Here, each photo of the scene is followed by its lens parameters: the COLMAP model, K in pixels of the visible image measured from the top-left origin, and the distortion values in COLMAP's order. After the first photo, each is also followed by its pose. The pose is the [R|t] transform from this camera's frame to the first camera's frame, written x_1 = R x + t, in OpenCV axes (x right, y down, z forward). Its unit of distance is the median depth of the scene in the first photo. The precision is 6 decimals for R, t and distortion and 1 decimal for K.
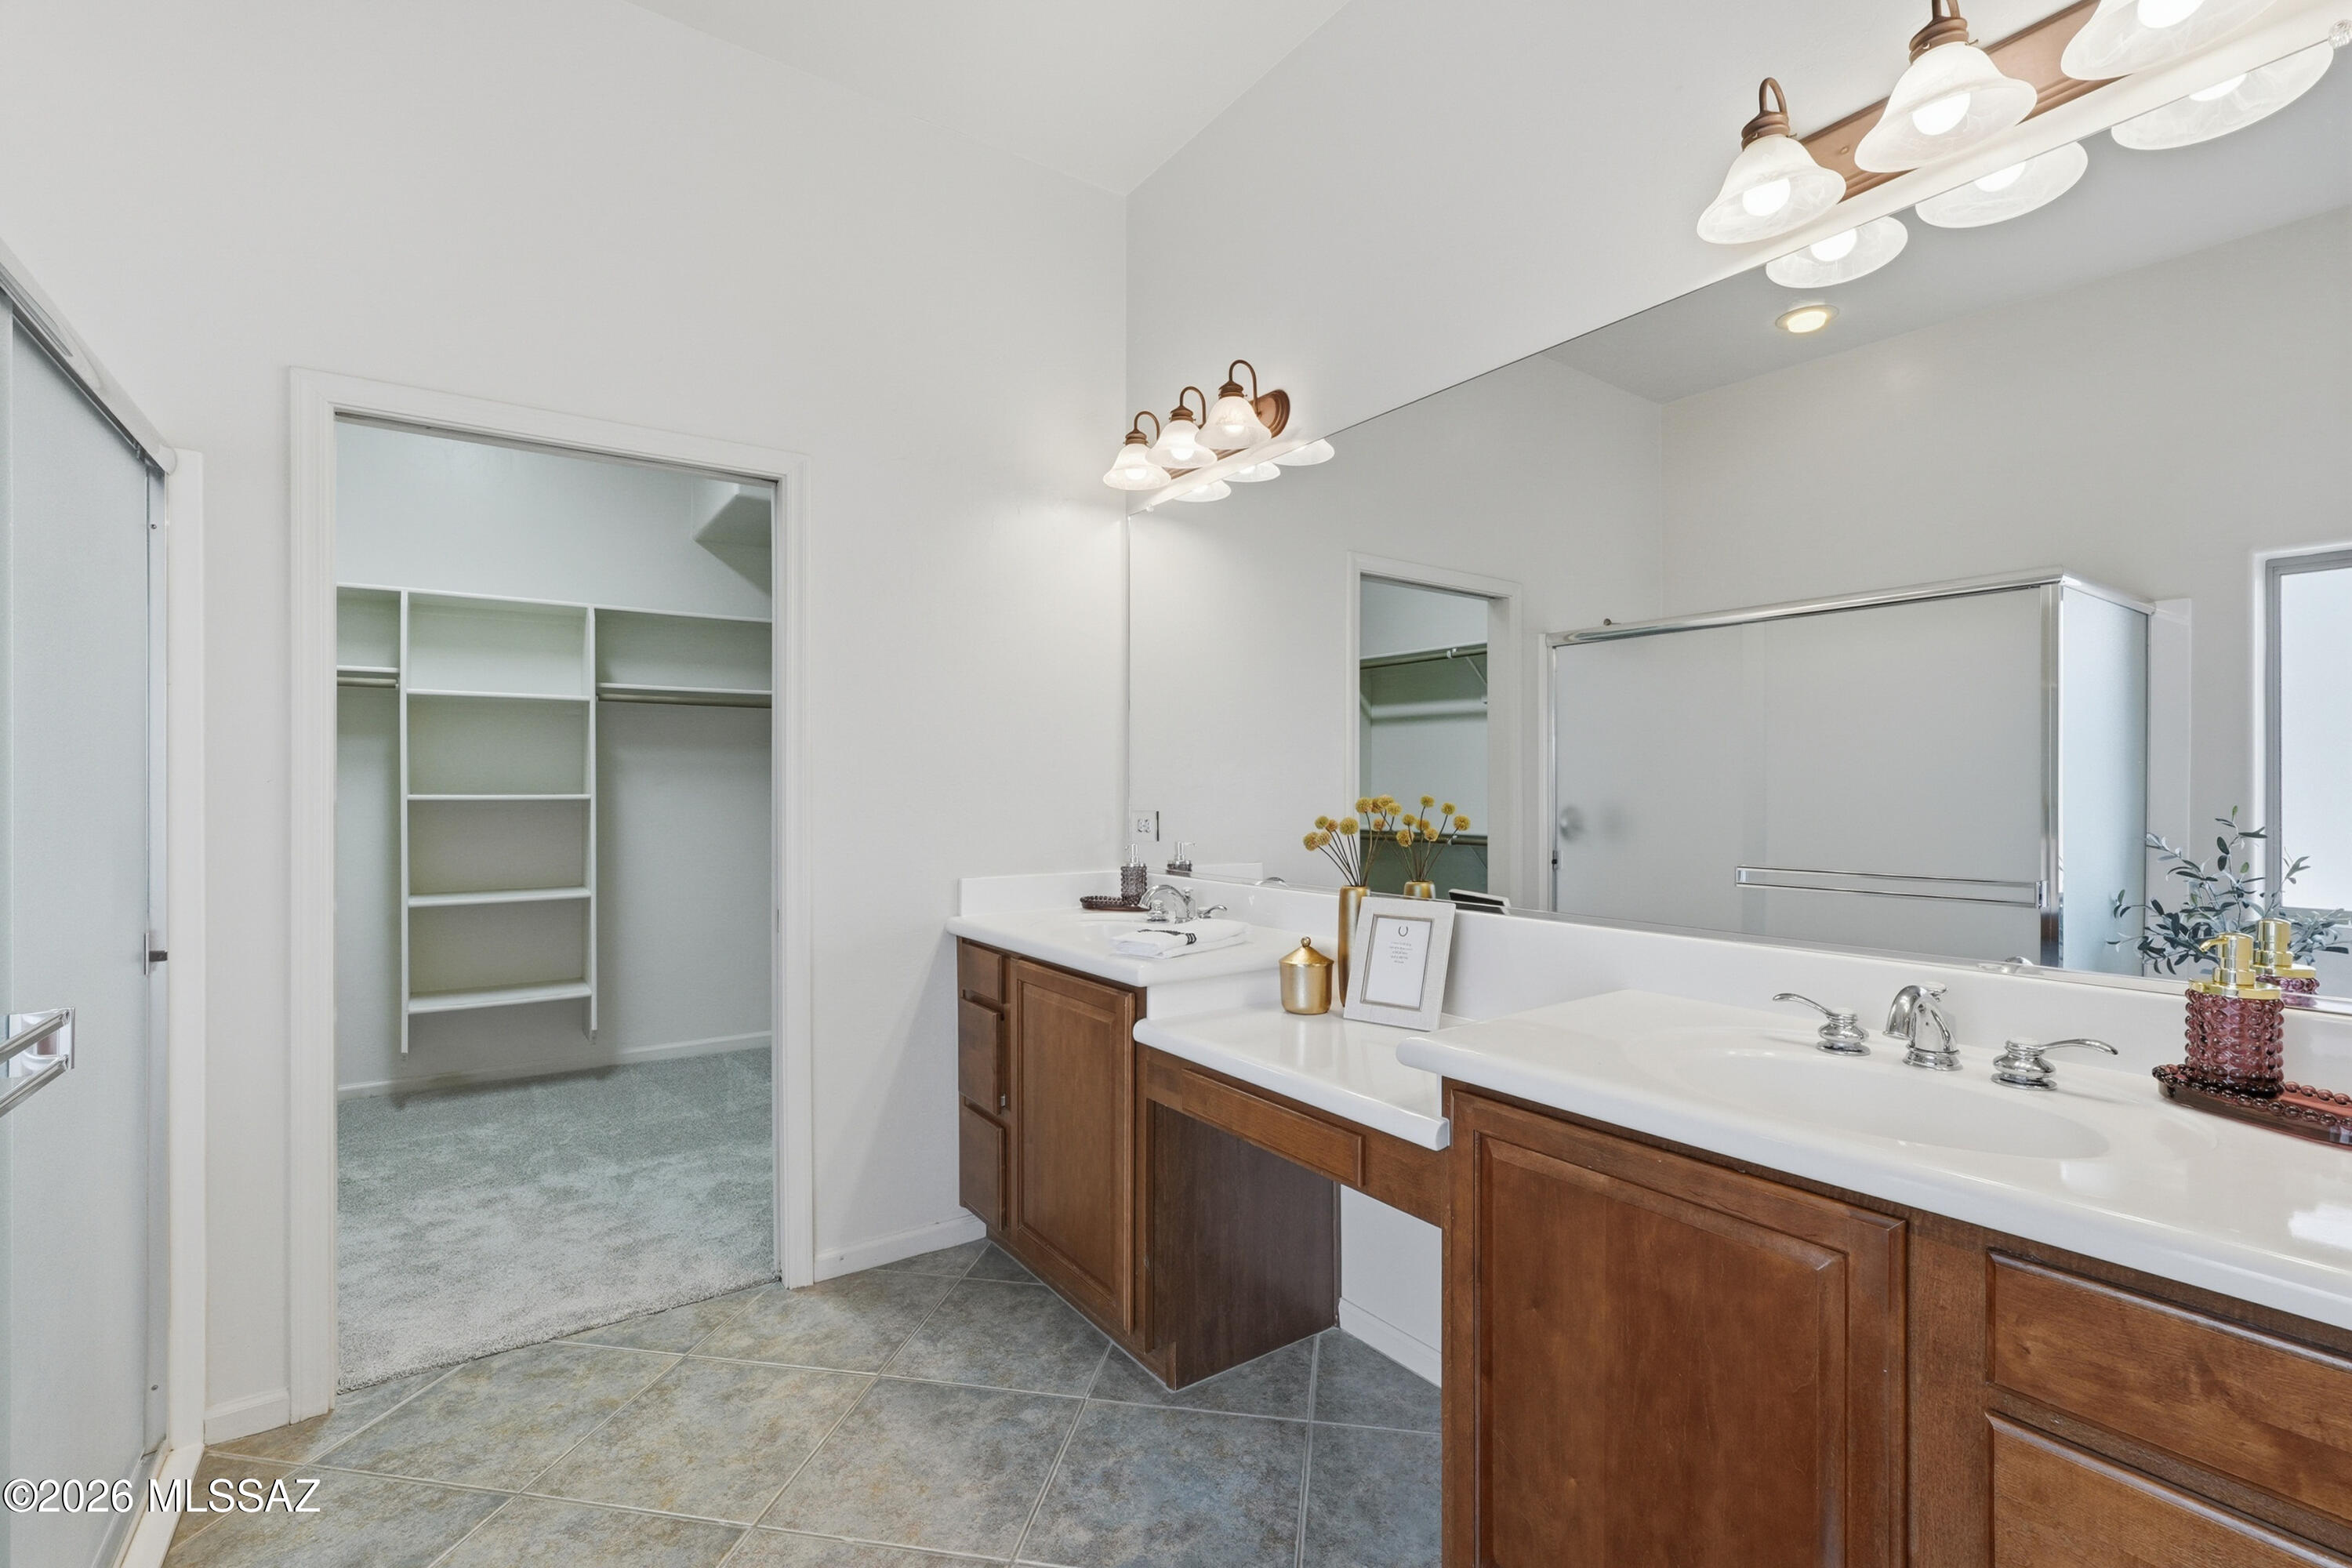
lens RADIAL K [[1037.7, 0, 1176.0], [0, 1037.7, 784.0], [0, 0, 1]] dist [-0.001249, 0.000755]
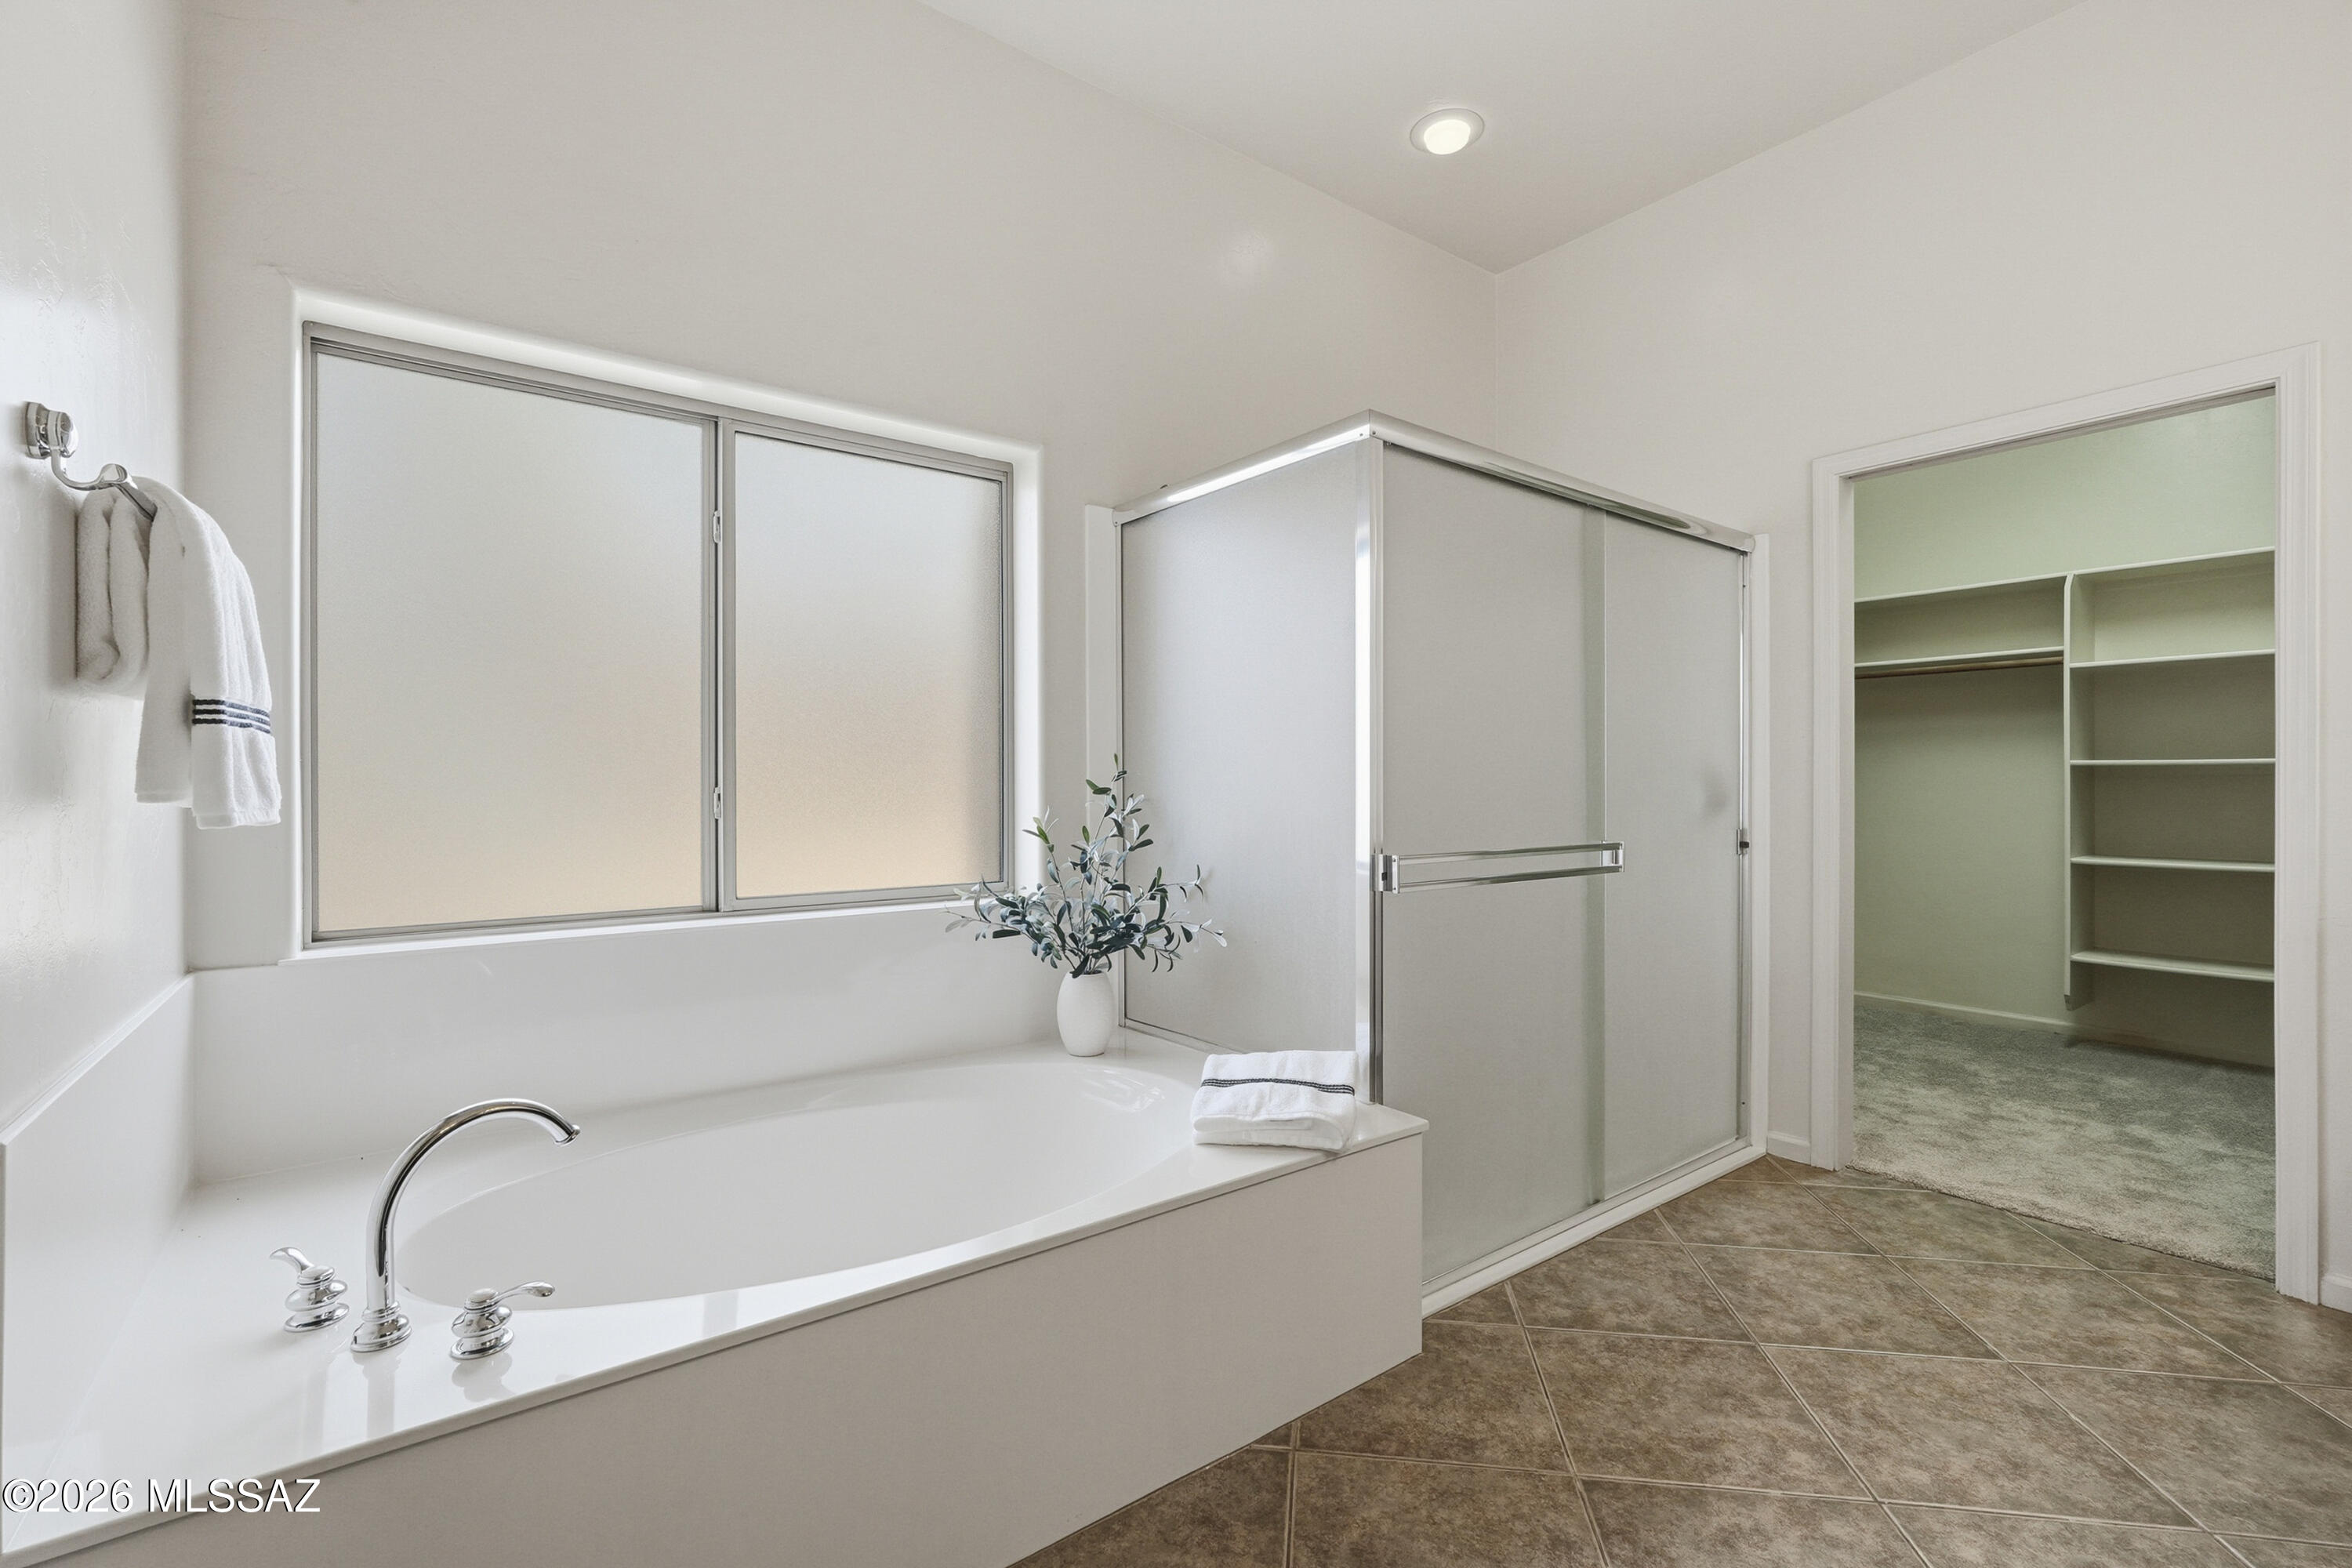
lens RADIAL K [[1038.3, 0, 1177.0], [0, 1038.3, 778.1], [0, 0, 1]] dist [-0.001440, 0.000357]
pose [[0.040061, -0.001212, -0.999196, 0.526350], [0.001968, 0.999997, -0.001134, 0.048184], [0.999195, -0.001921, 0.040064, 0.021522]]
